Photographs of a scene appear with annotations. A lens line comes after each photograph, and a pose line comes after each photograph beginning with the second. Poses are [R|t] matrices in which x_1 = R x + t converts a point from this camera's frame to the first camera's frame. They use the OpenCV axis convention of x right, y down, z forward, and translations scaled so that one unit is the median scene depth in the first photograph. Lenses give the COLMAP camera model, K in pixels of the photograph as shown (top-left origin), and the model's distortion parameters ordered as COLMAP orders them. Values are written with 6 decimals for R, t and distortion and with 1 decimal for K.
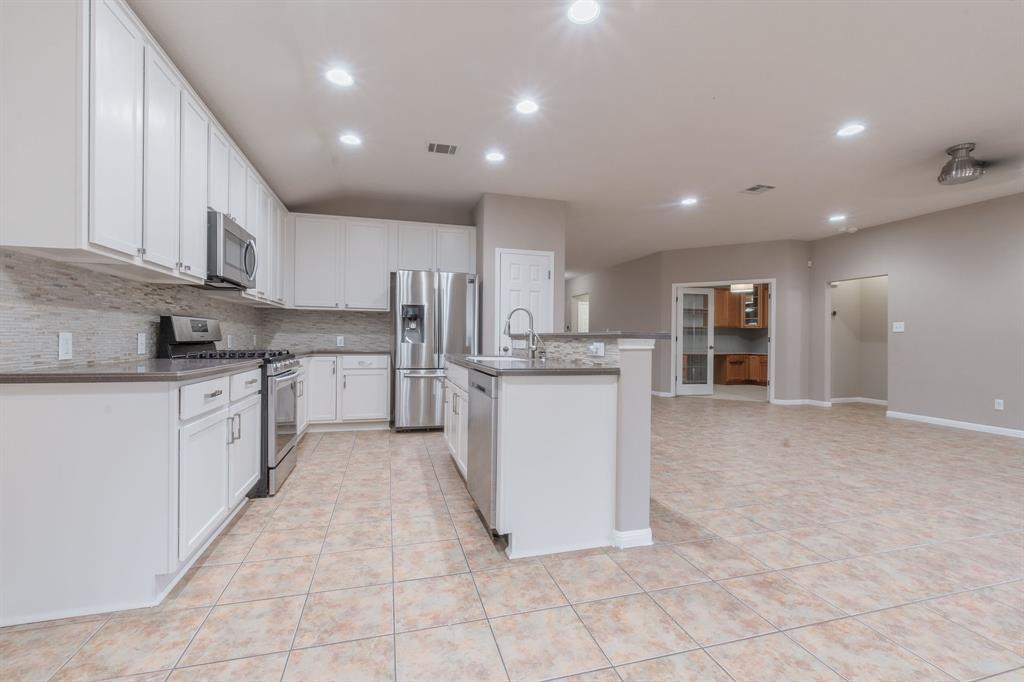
lens RADIAL K [[437.8, 0, 507.1], [0, 437.8, 341.4], [0, 0, 1]] dist [-0.006889, 0.002117]
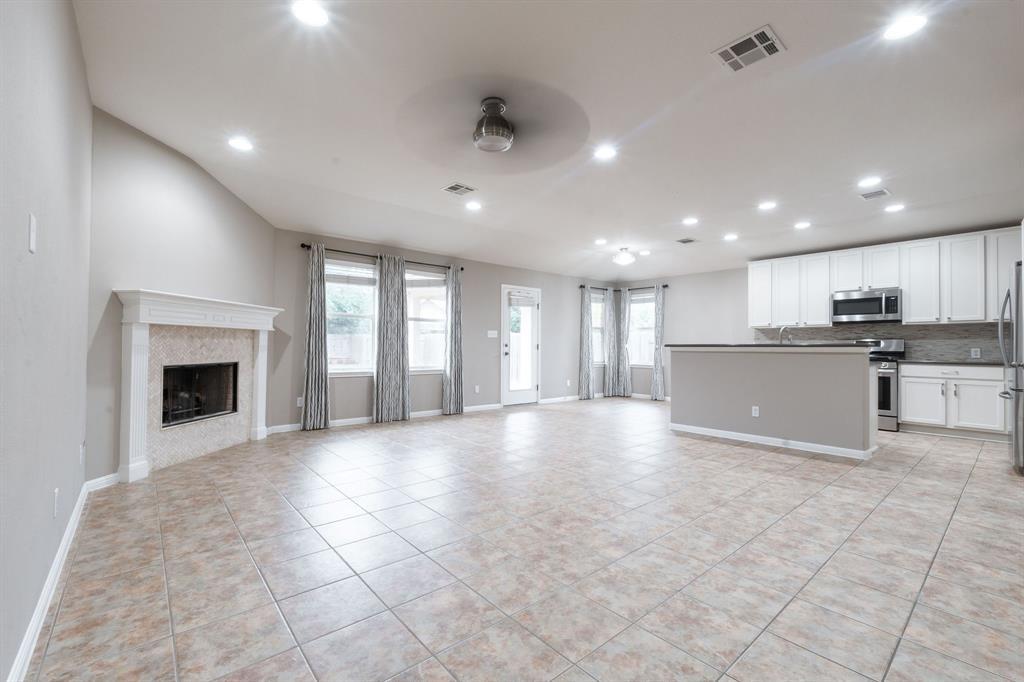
lens RADIAL K [[437.8, 0, 507.1], [0, 437.8, 341.4], [0, 0, 1]] dist [-0.006889, 0.002117]
pose [[-0.907941, -0.019414, -0.418647, 1.565427], [-0.016937, 0.999810, -0.009632, 0.001488], [0.418755, -0.001655, -0.908098, 2.024018]]
